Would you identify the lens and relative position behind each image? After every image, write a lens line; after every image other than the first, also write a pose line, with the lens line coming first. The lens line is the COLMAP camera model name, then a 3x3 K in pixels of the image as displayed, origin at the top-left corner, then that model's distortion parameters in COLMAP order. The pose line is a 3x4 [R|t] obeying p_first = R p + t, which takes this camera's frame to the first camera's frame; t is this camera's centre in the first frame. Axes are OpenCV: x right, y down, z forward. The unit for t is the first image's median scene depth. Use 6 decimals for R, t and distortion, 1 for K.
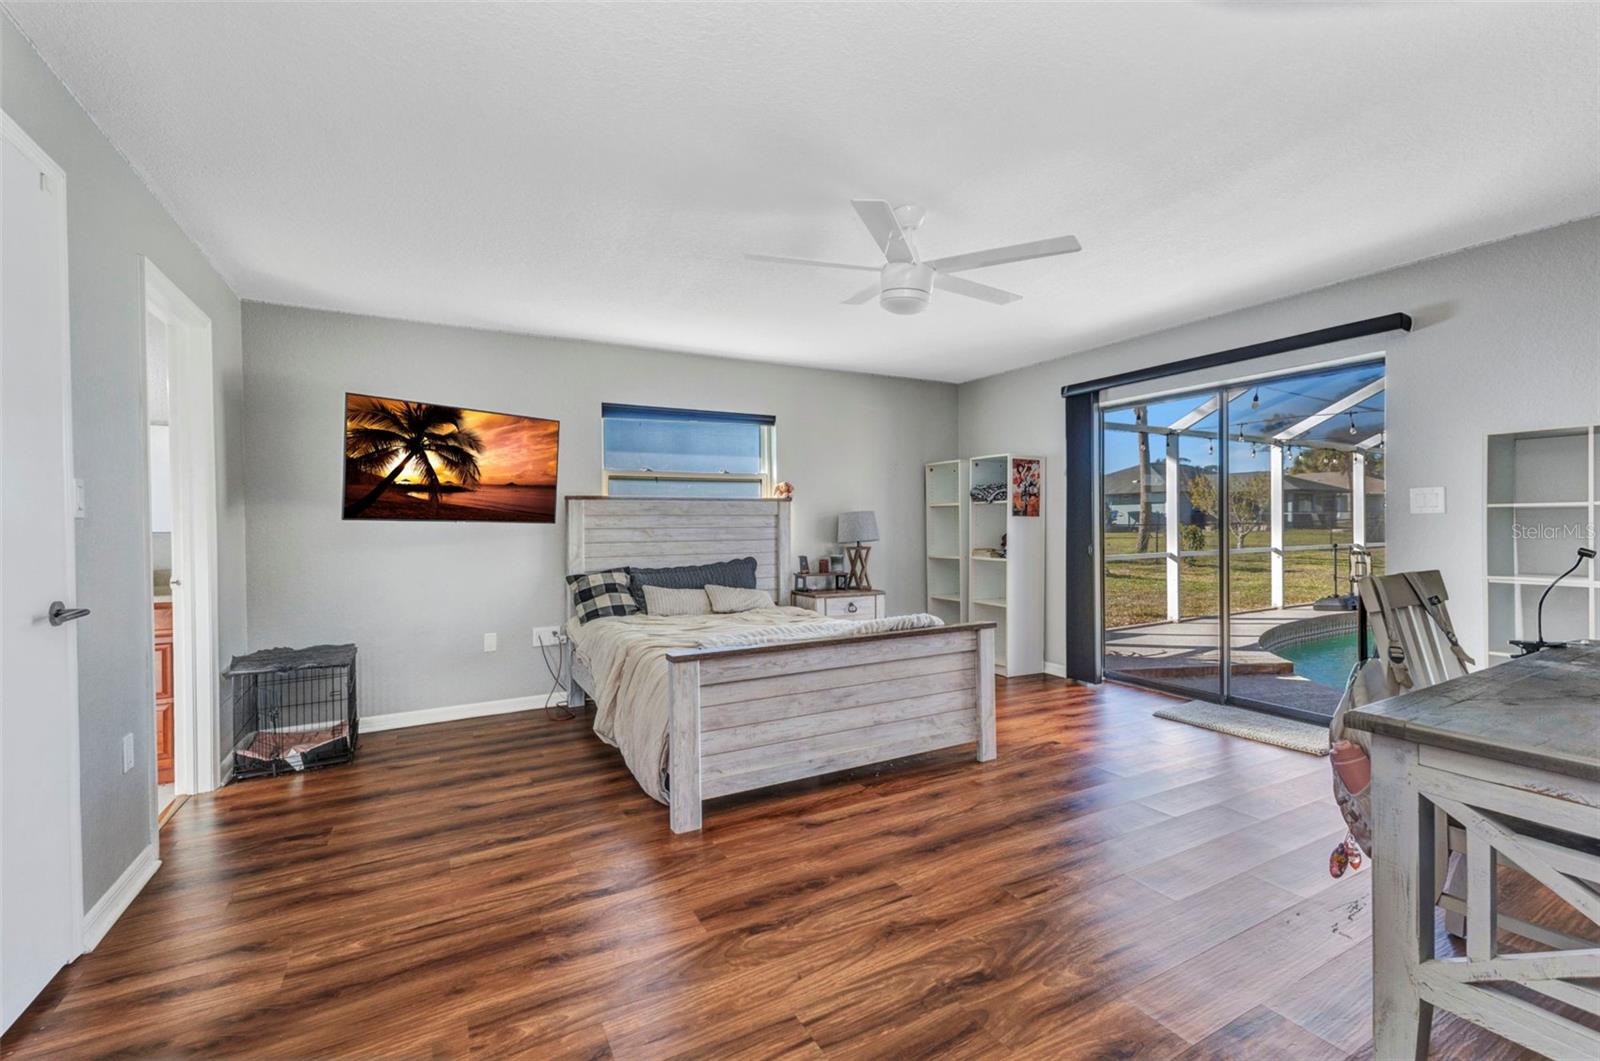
lens RADIAL K [[682.4, 0, 814.0], [0, 682.4, 528.6], [0, 0, 1]] dist [0.003205, 0.000085]
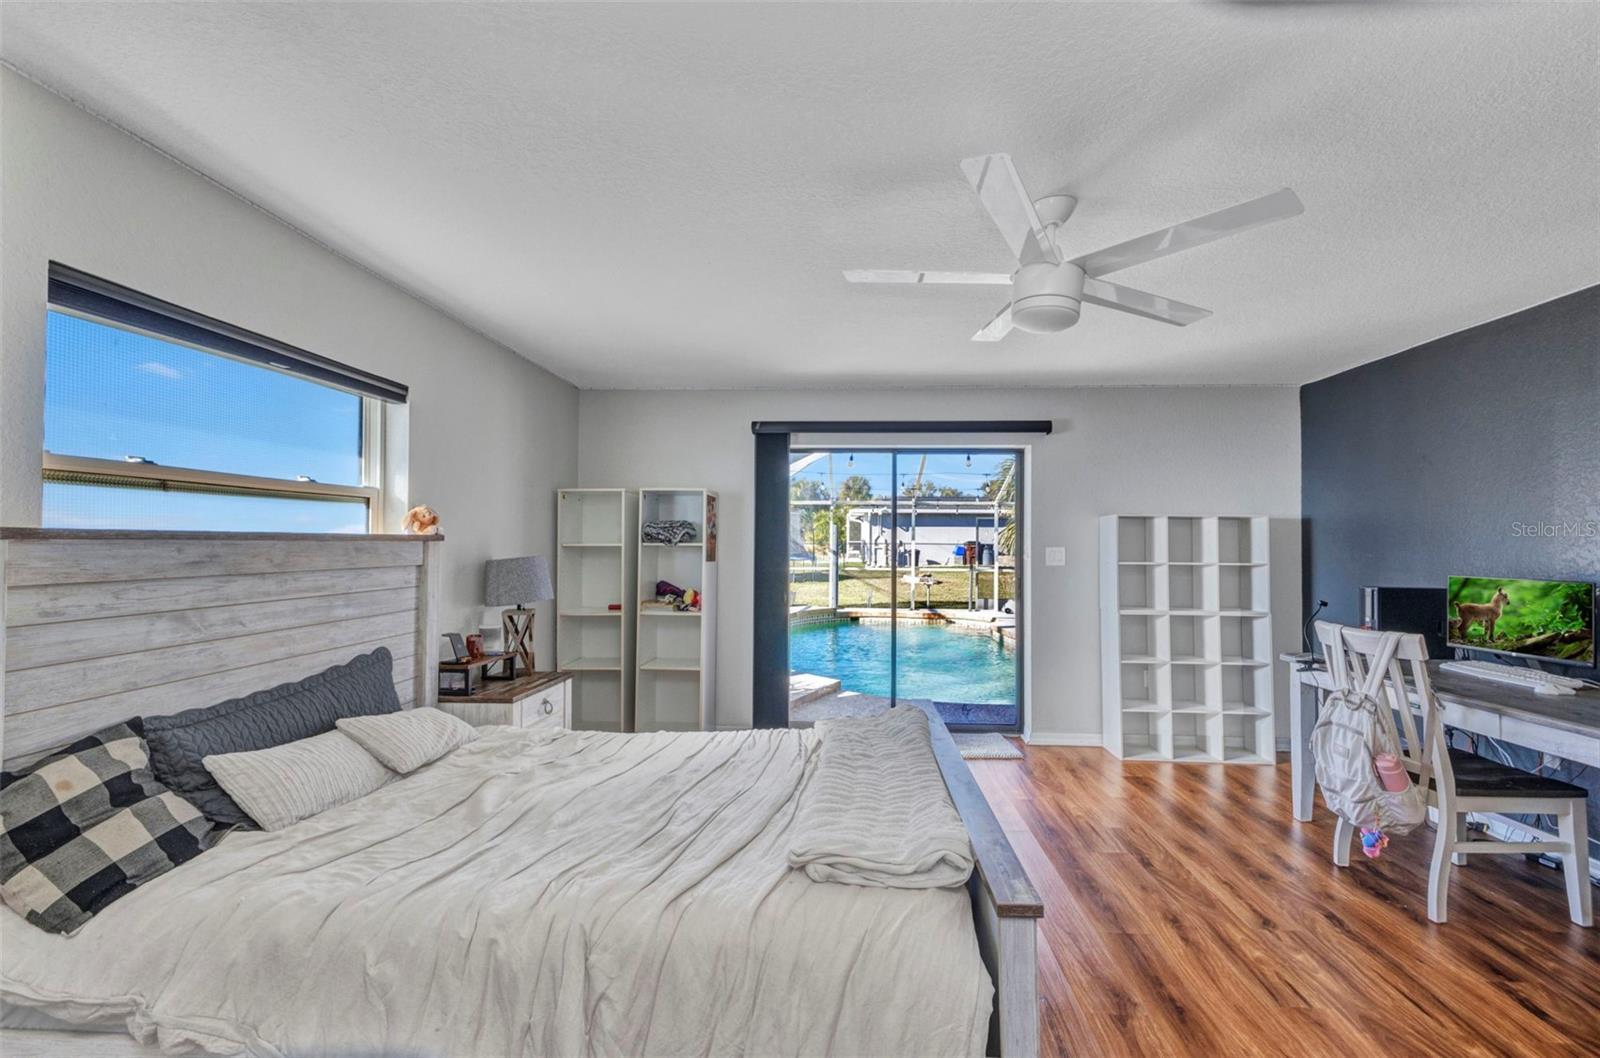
lens RADIAL K [[674.4, 0, 808.2], [0, 674.4, 539.7], [0, 0, 1]] dist [0.012248, -0.000325]
pose [[0.537306, 0.014151, 0.843269, -0.435910], [-0.003732, 0.999889, -0.014401, -0.042140], [-0.843379, 0.004591, 0.537299, 0.540376]]
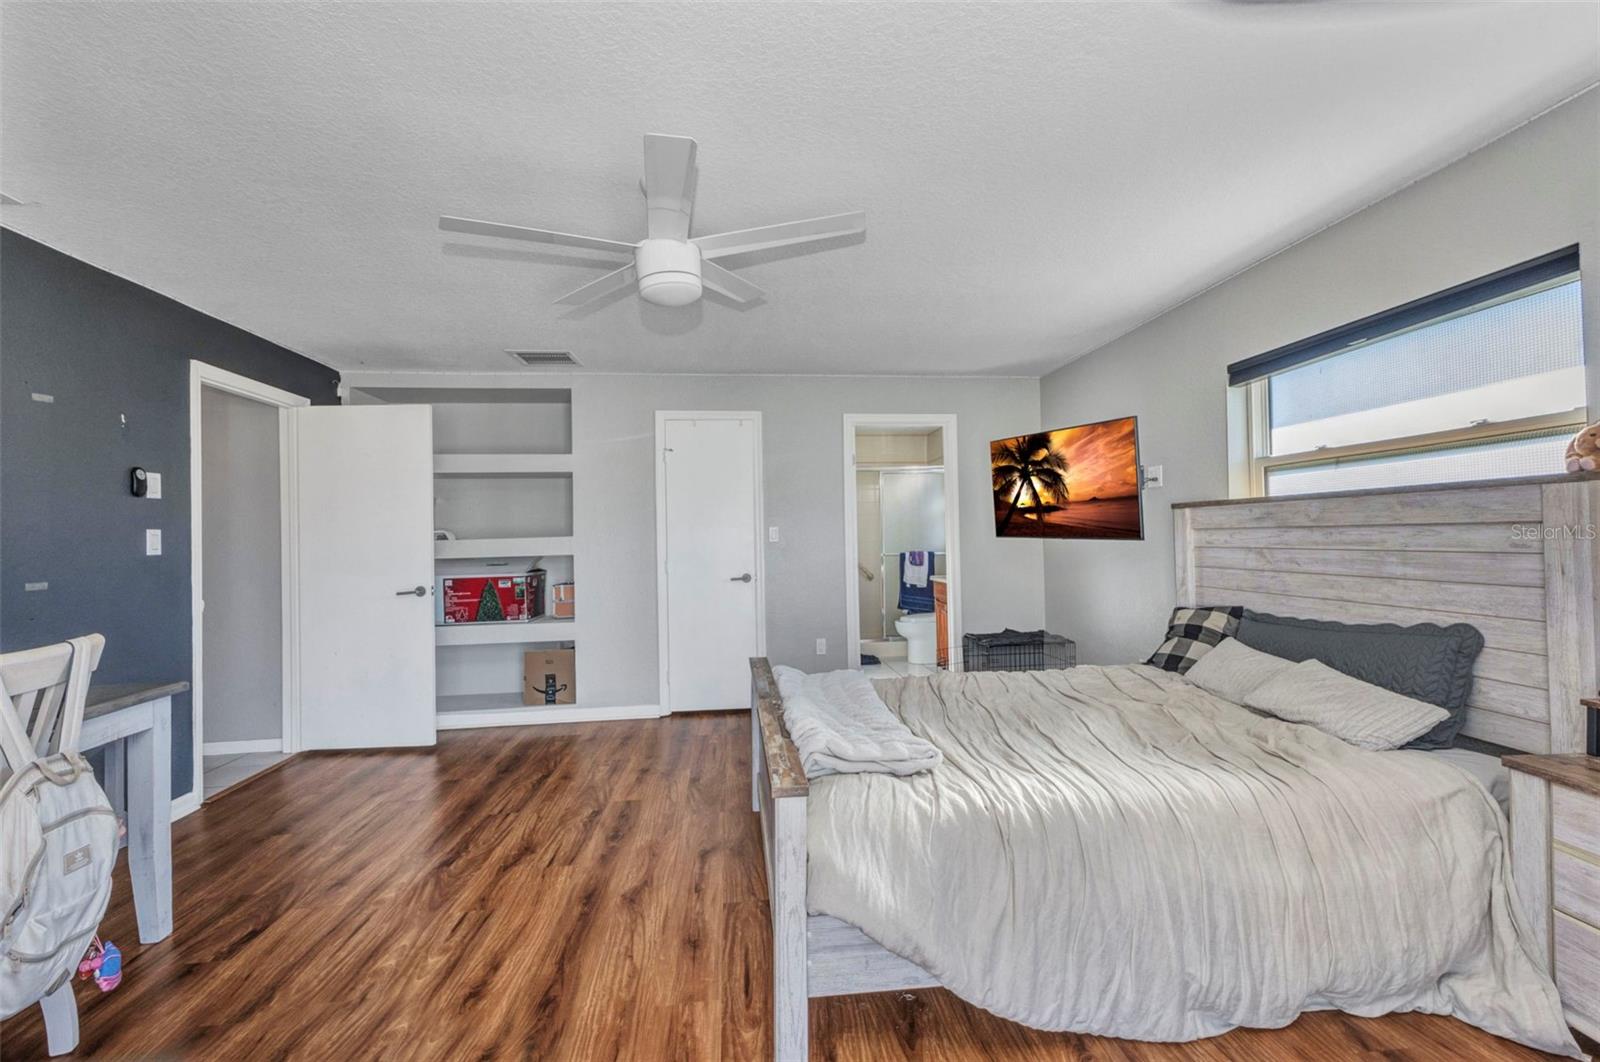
lens RADIAL K [[666.5, 0, 804.5], [0, 666.5, 529.7], [0, 0, 1]] dist [0.004240, 0.000173]
pose [[-0.389132, 0.004811, -0.921169, 0.536118], [0.016871, 0.999856, -0.001905, -0.026608], [0.921027, -0.016283, -0.389157, 0.961533]]
